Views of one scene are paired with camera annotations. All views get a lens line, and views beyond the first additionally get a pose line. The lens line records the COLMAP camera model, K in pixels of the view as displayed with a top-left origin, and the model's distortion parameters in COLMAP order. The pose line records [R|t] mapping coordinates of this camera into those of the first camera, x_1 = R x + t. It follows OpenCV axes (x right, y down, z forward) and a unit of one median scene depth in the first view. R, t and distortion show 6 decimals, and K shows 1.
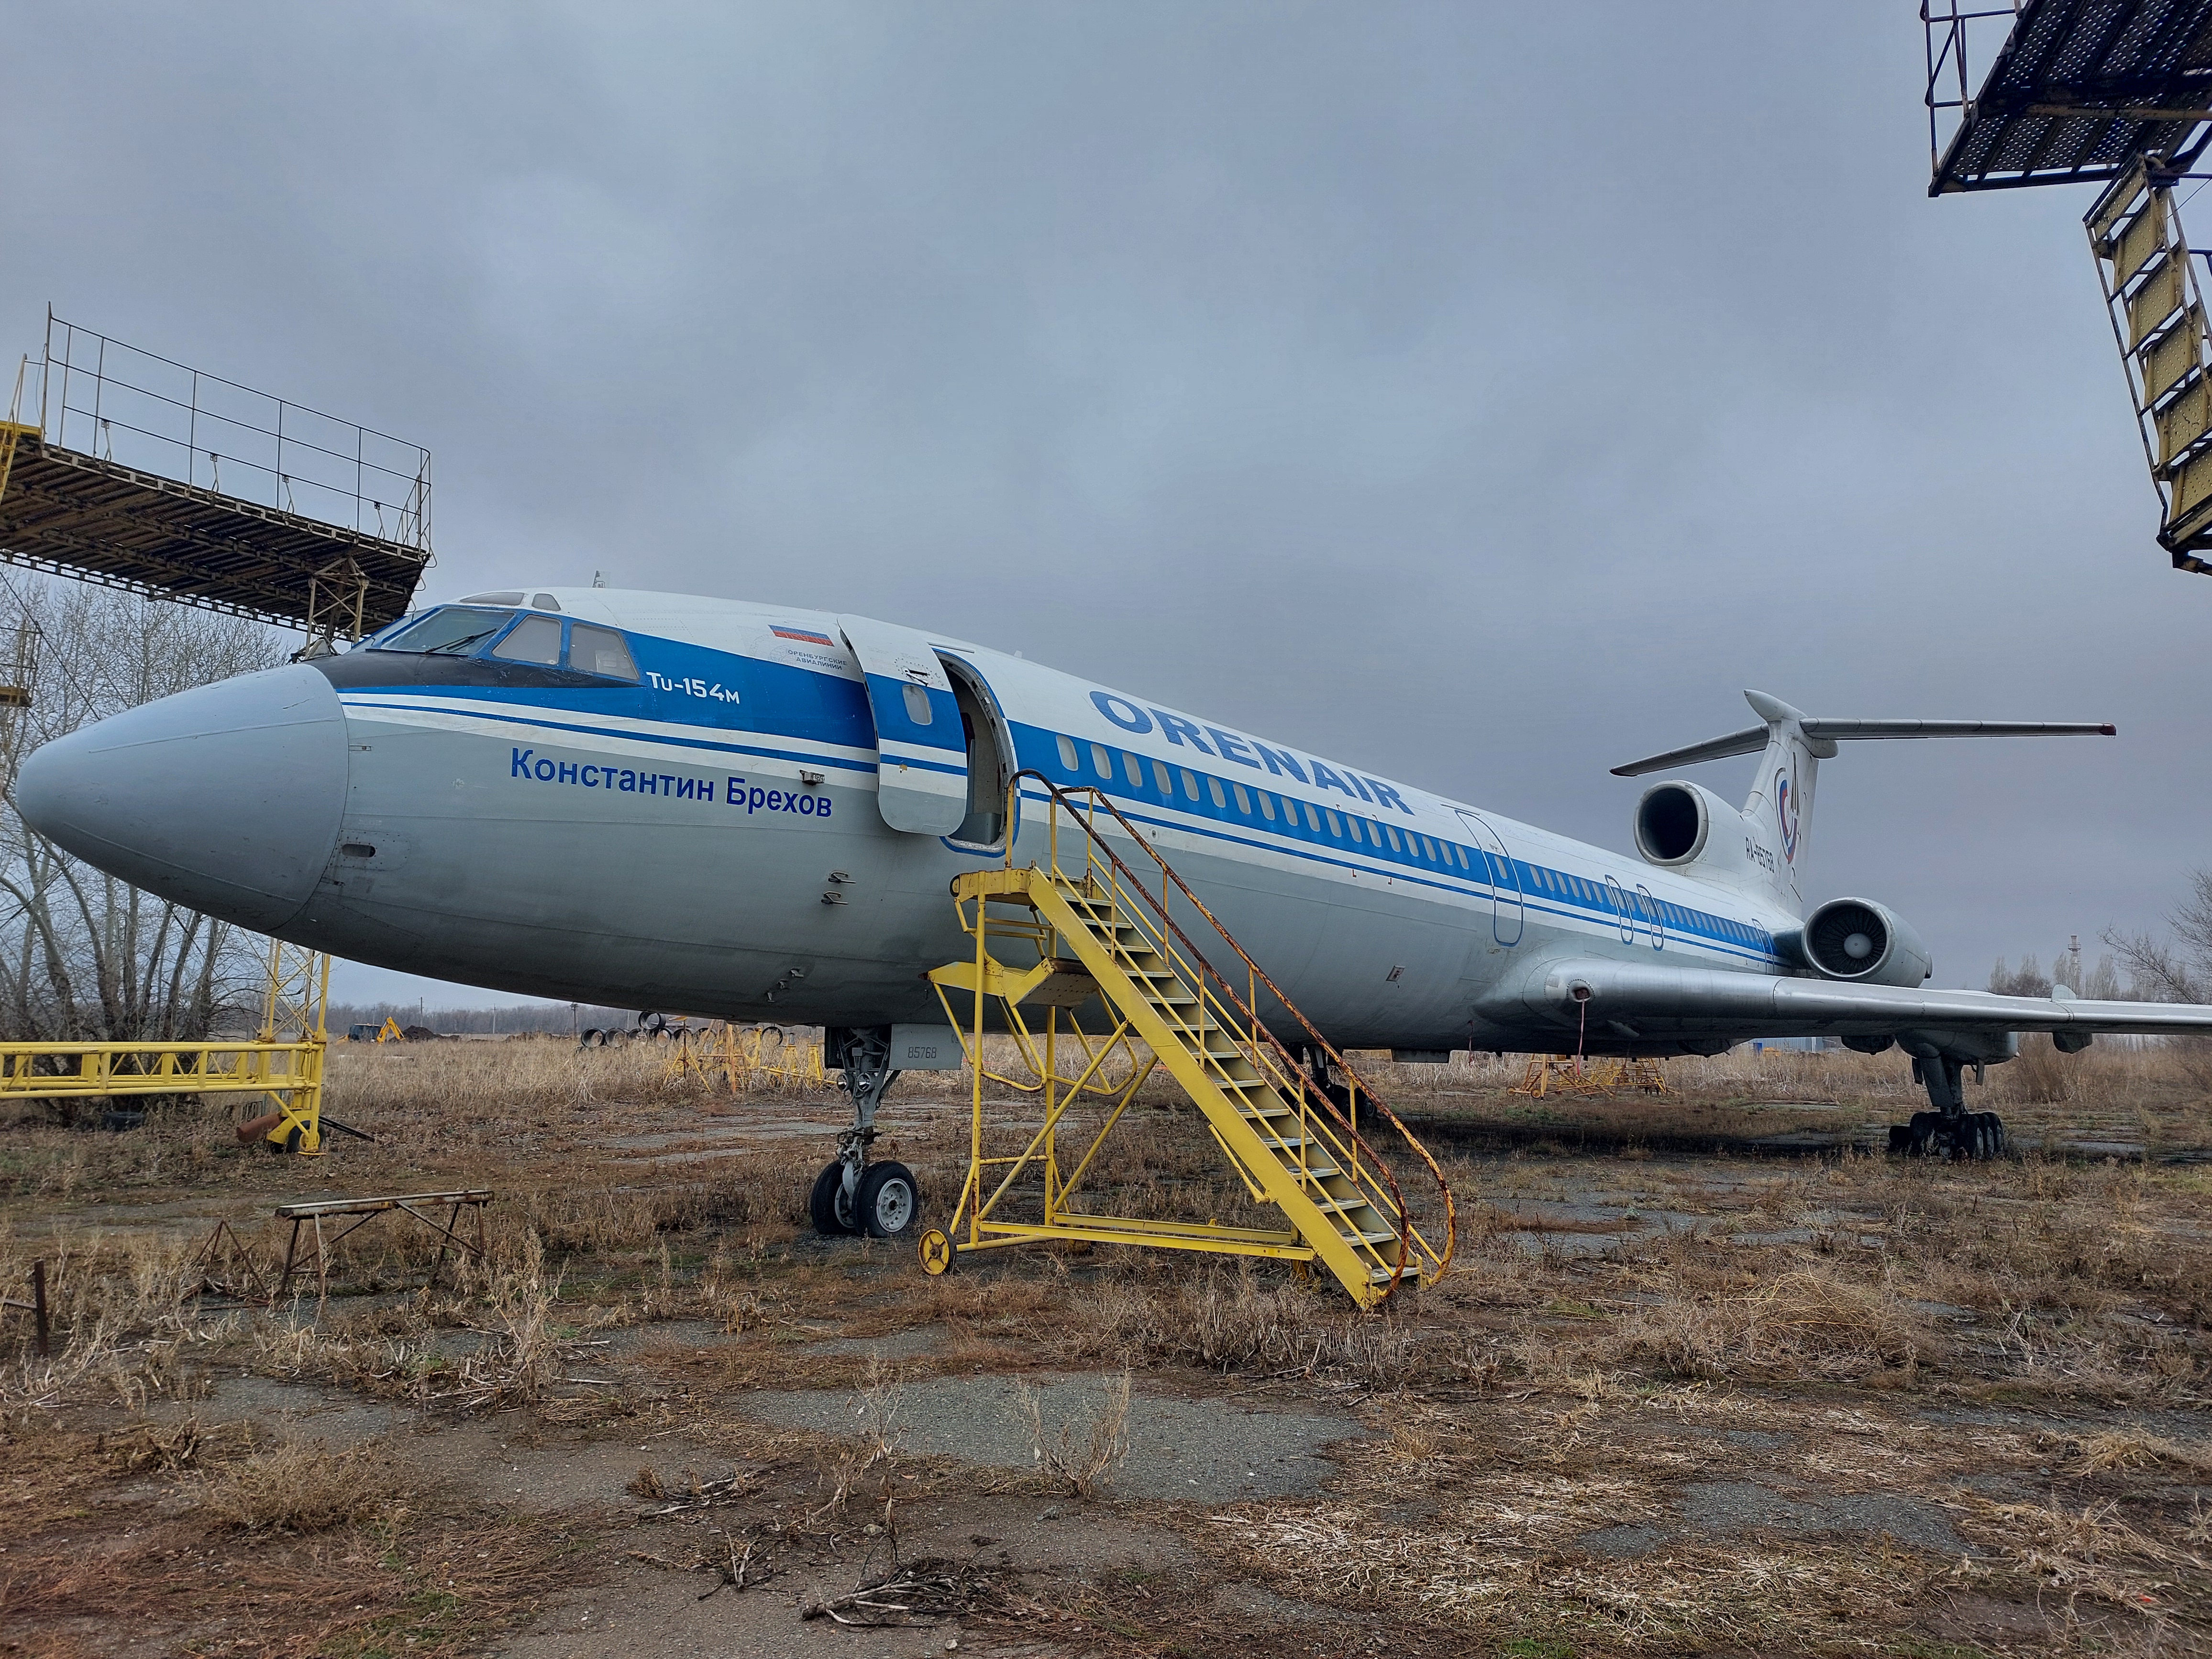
lens RADIAL K [[1552.0, 0, 1075.9], [0, 1552.0, 828.4], [0, 0, 1]] dist [0.058601, -0.075509]
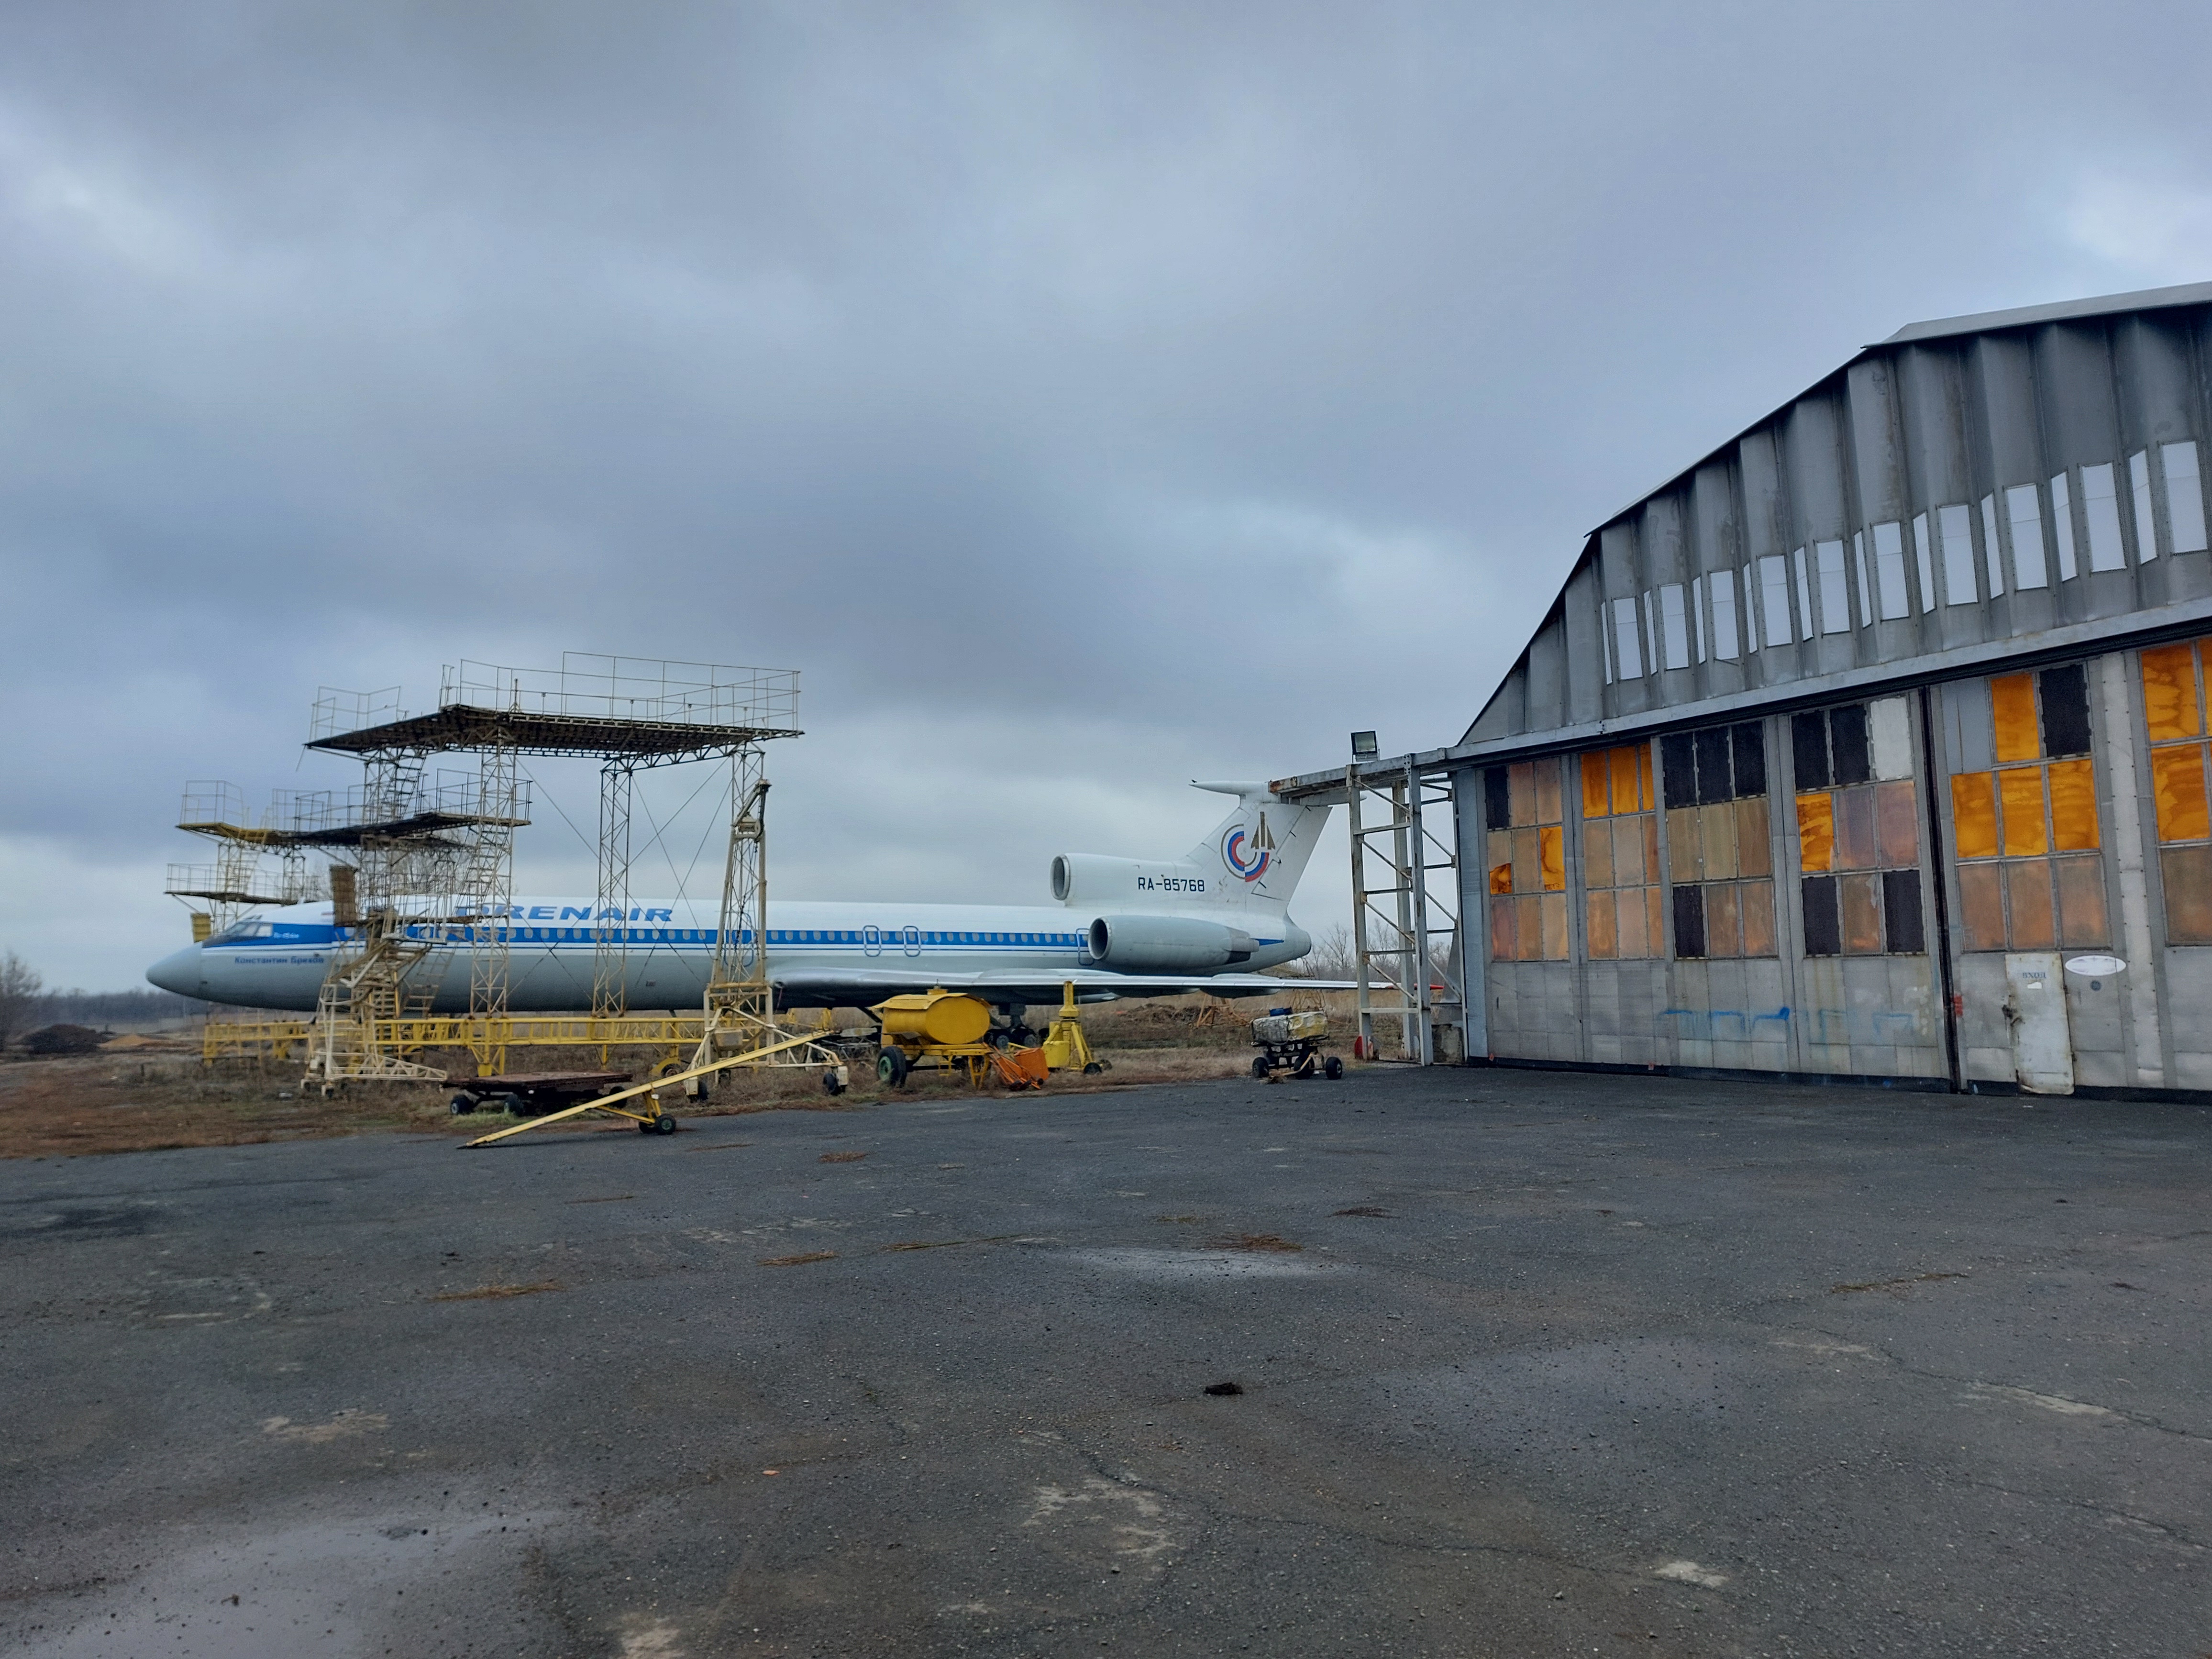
lens RADIAL K [[1531.2, 0, 1106.0], [0, 1531.2, 829.5], [0, 0, 1]] dist [0.007612, -0.058847]
pose [[0.932082, -0.086943, -0.351658, 3.013951], [0.093430, 0.995625, 0.001486, -0.160843], [0.349990, -0.034241, 0.936127, -1.889601]]
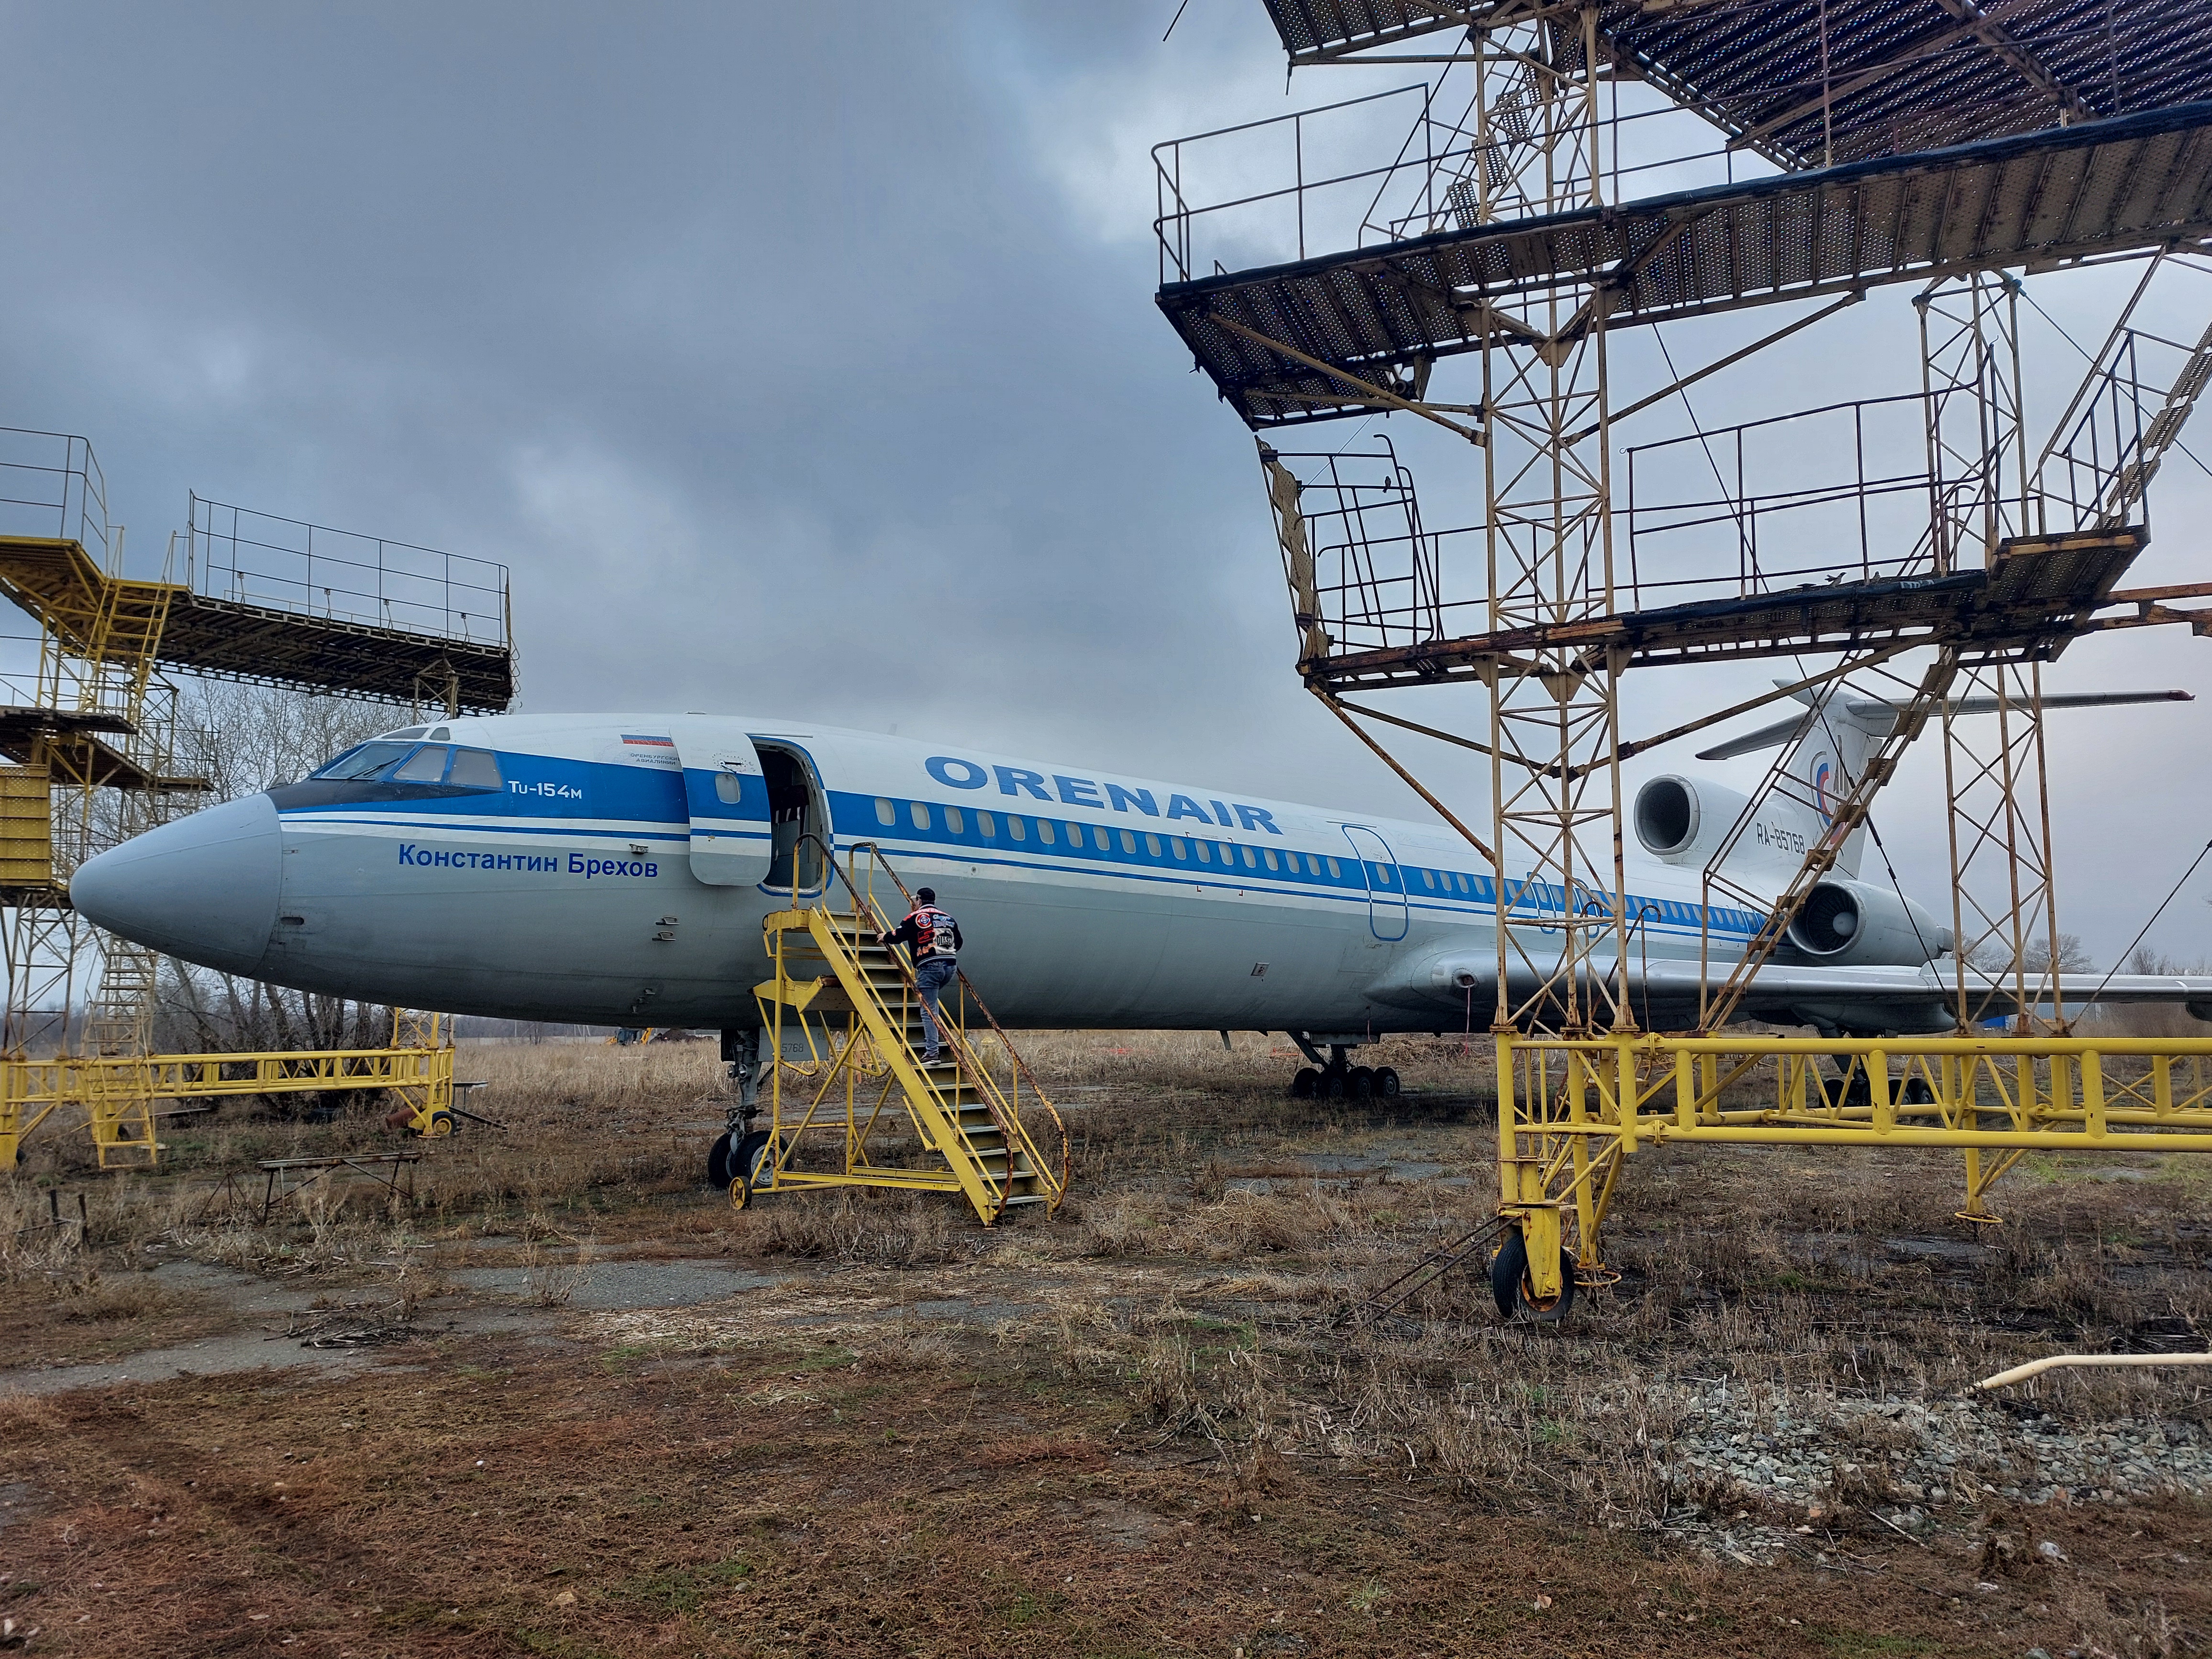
lens RADIAL K [[1532.3, 0, 1106.0], [0, 1532.3, 829.5], [0, 0, 1]] dist [0.055224, -0.097868]
pose [[0.990616, -0.041691, -0.130158, 0.394124], [0.042402, 0.999097, 0.002692, -0.034527], [0.129928, -0.008186, 0.991490, -0.274234]]
